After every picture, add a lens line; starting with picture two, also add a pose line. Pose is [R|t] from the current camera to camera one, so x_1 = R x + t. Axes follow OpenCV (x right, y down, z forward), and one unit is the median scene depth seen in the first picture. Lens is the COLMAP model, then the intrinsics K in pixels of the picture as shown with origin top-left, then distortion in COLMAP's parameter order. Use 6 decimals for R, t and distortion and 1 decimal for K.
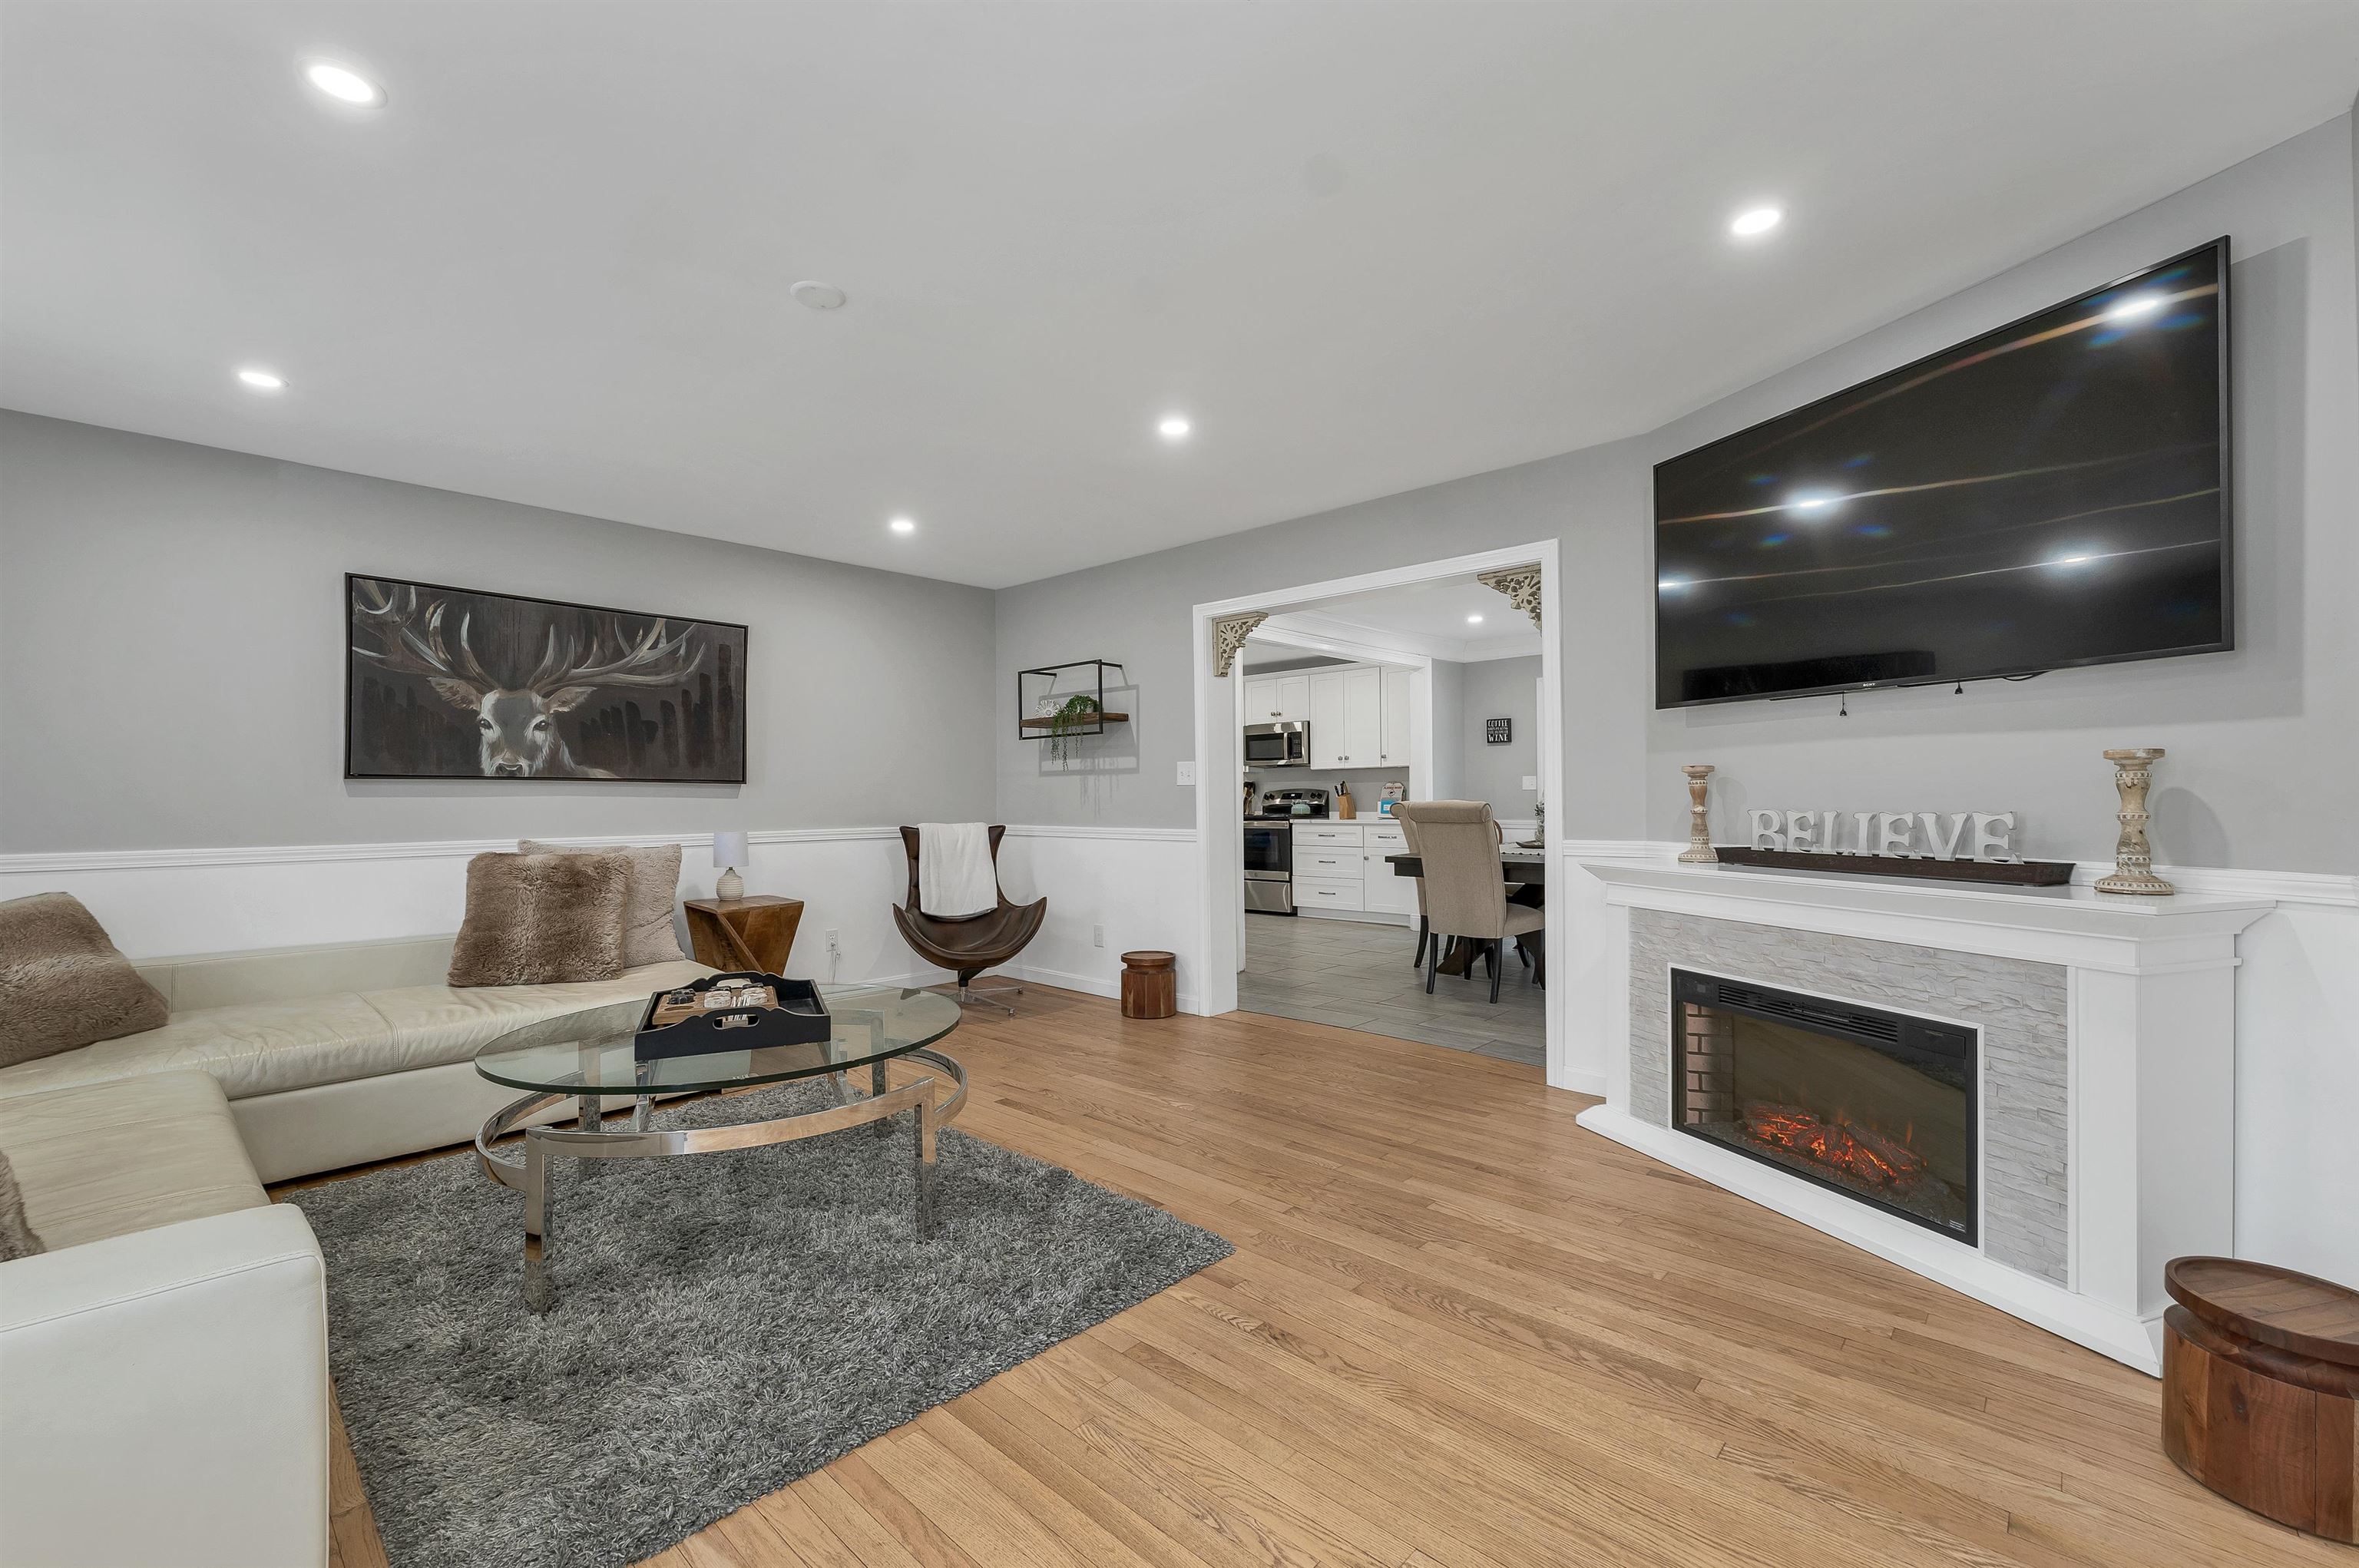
lens RADIAL K [[985.5, 0, 1167.7], [0, 985.5, 798.9], [0, 0, 1]] dist [-0.001107, -0.000597]
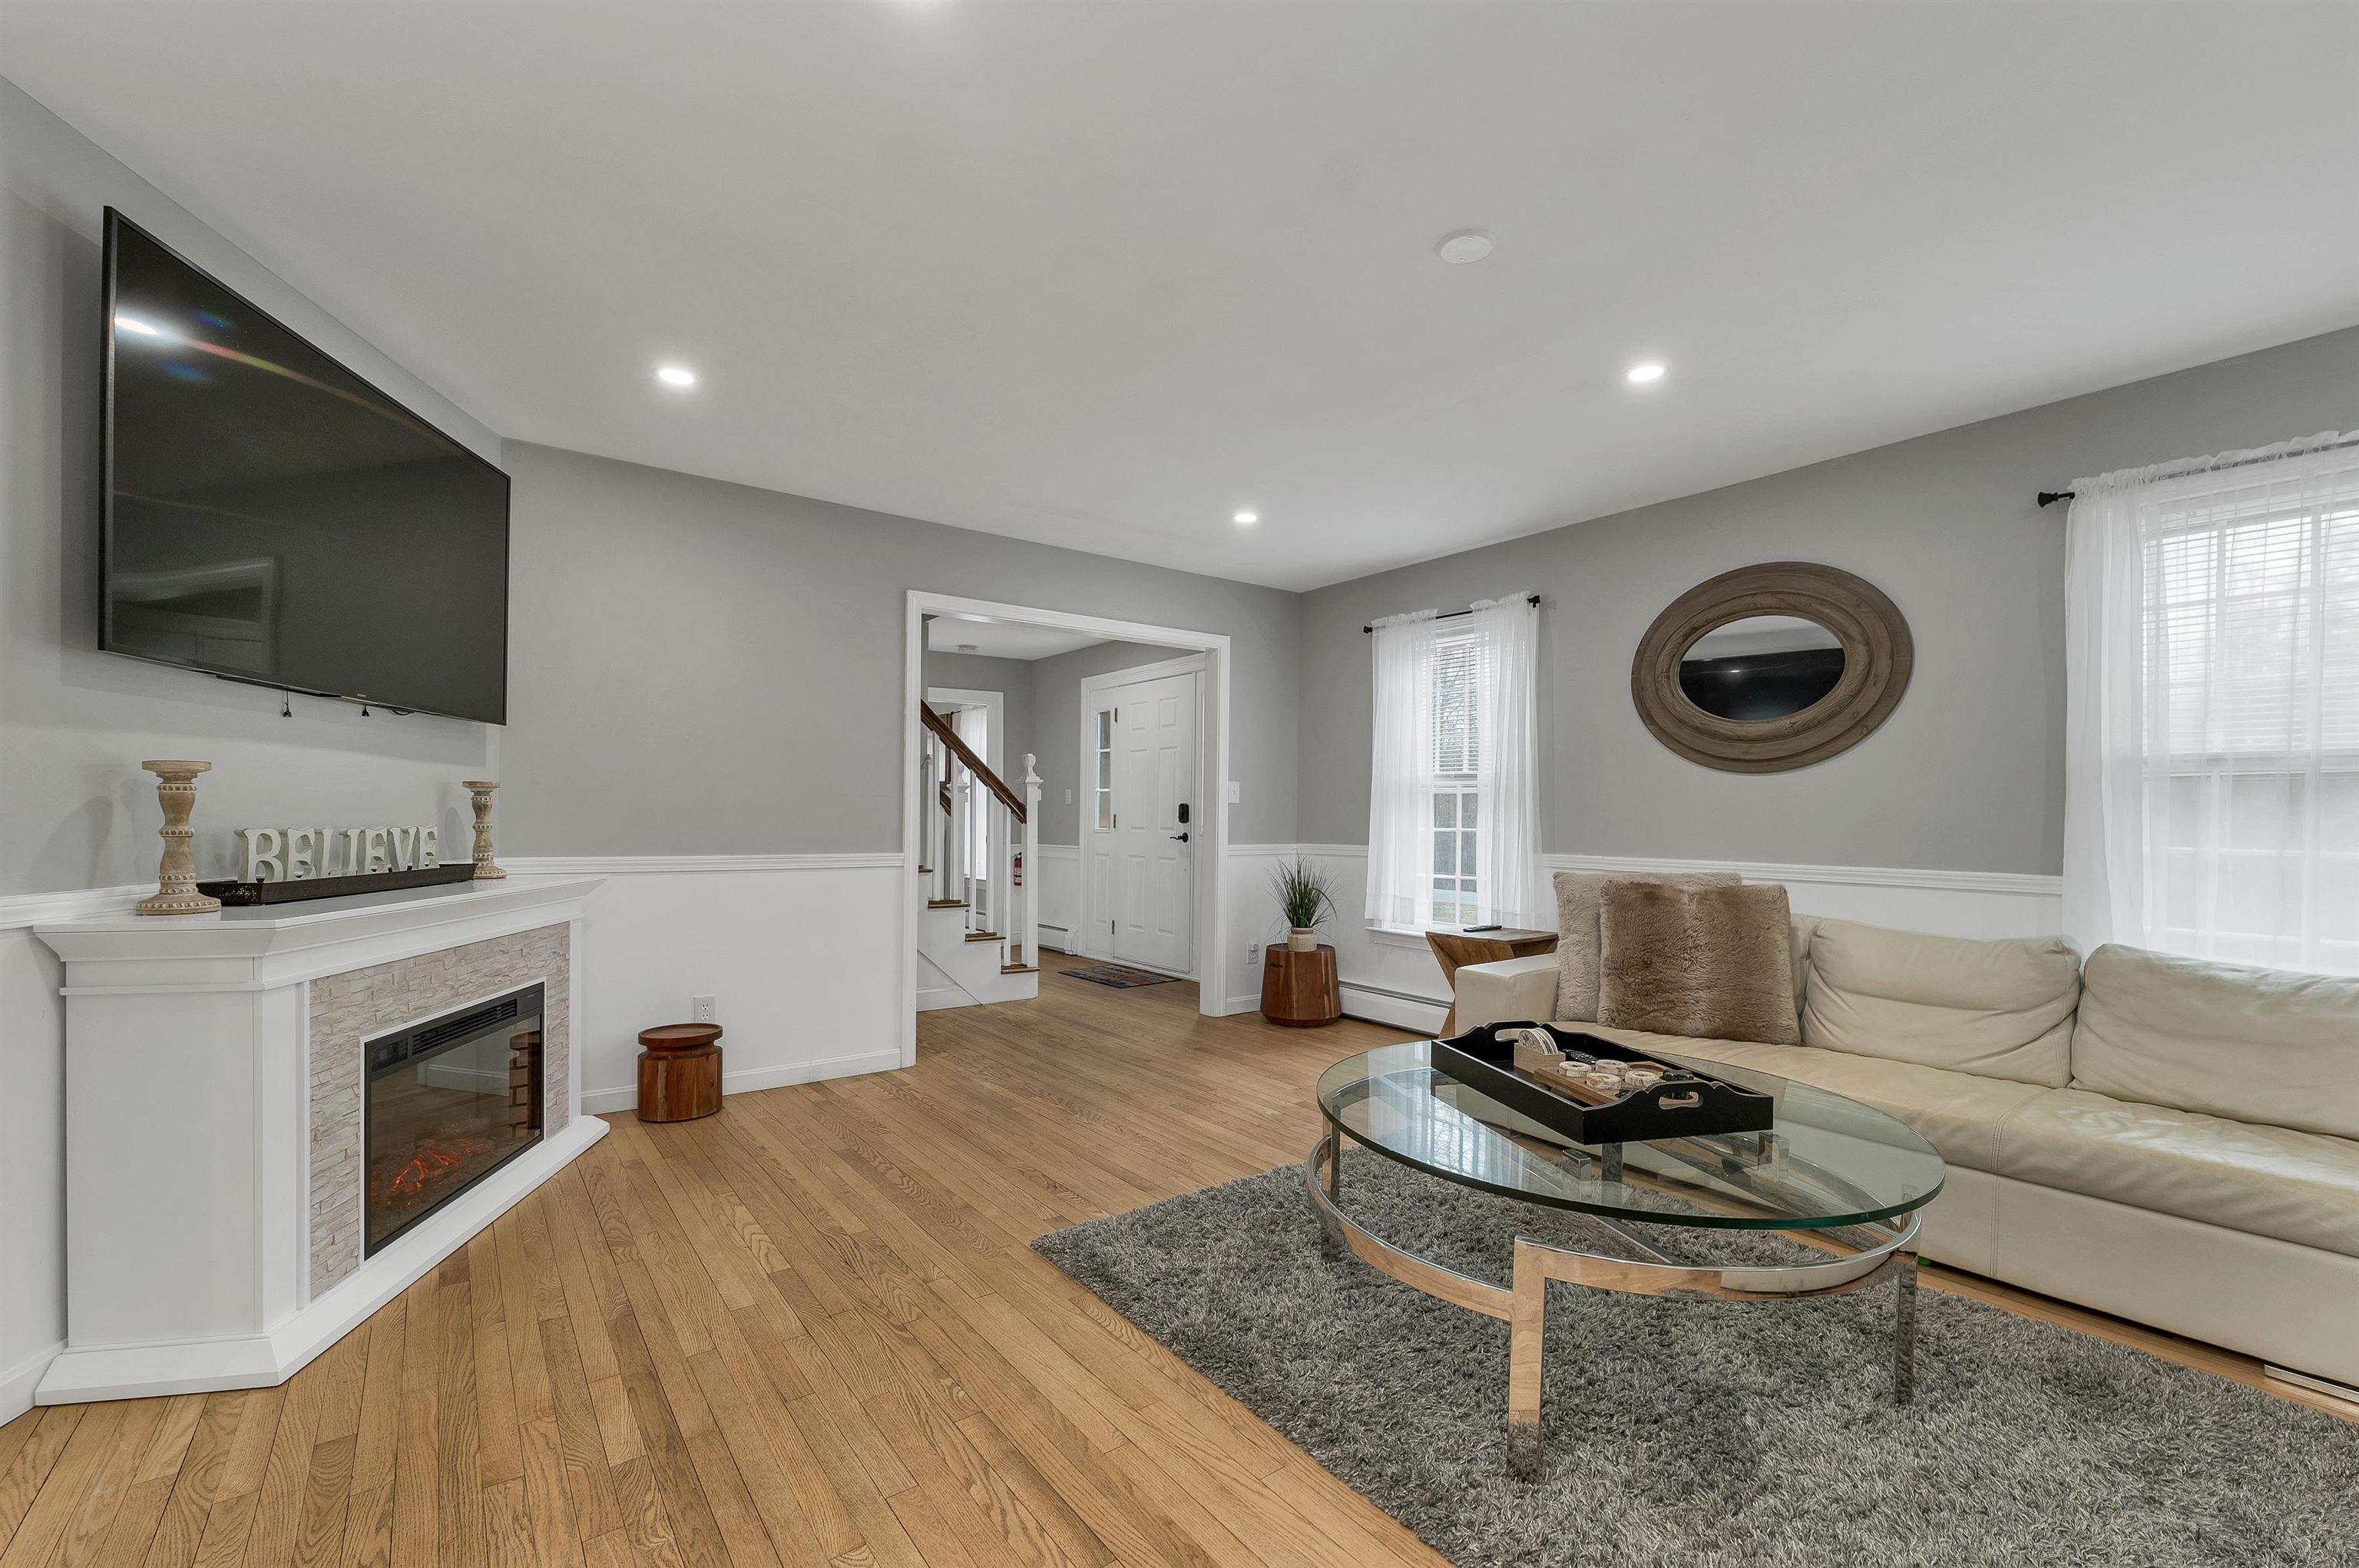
lens RADIAL K [[970.4, 0, 1158.0], [0, 970.4, 831.4], [0, 0, 1]] dist [-0.000577, -0.000095]
pose [[-0.982799, -0.005150, 0.184608, -0.154877], [-0.002866, 0.999916, 0.012639, 0.001957], [-0.184658, 0.011892, -0.982731, 1.214150]]
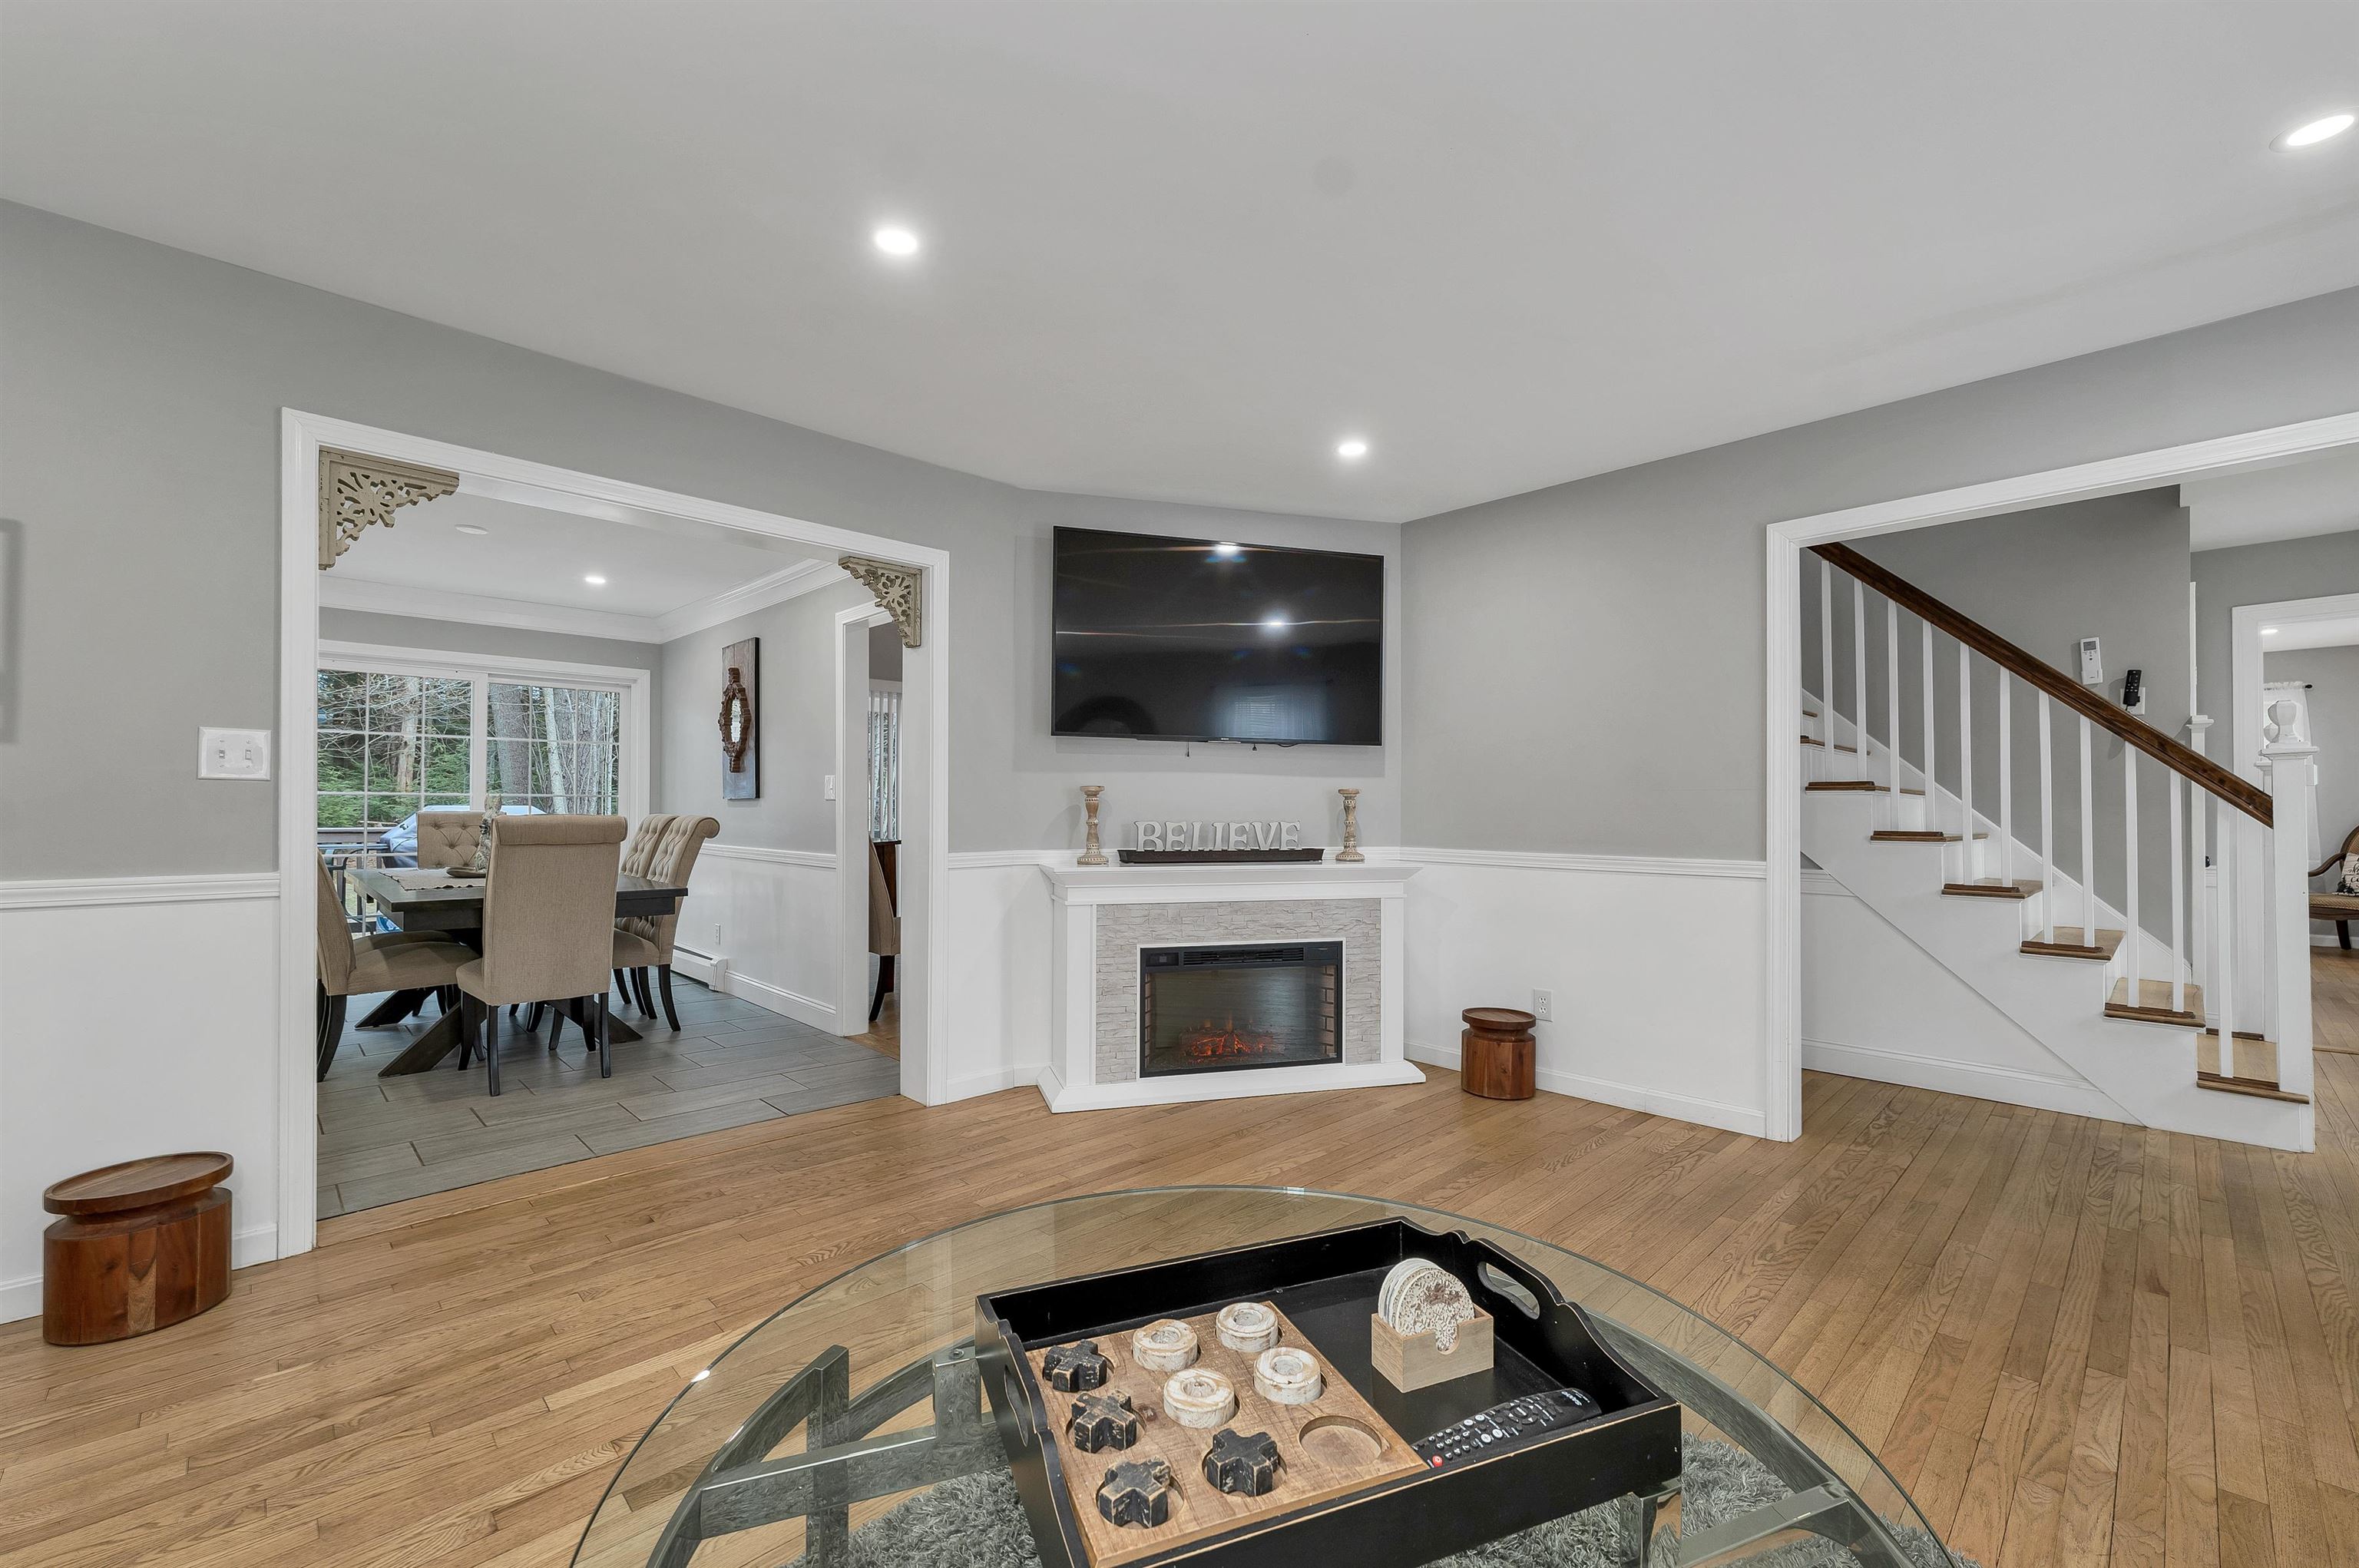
lens RADIAL K [[960.4, 0, 1201.2], [0, 960.4, 798.7], [0, 0, 1]] dist [0.011796, -0.000029]
pose [[0.034738, 0.019022, 0.999215, -0.533912], [-0.003252, 0.999816, -0.018920, 0.003611], [-0.999391, -0.002592, 0.034793, 0.668287]]
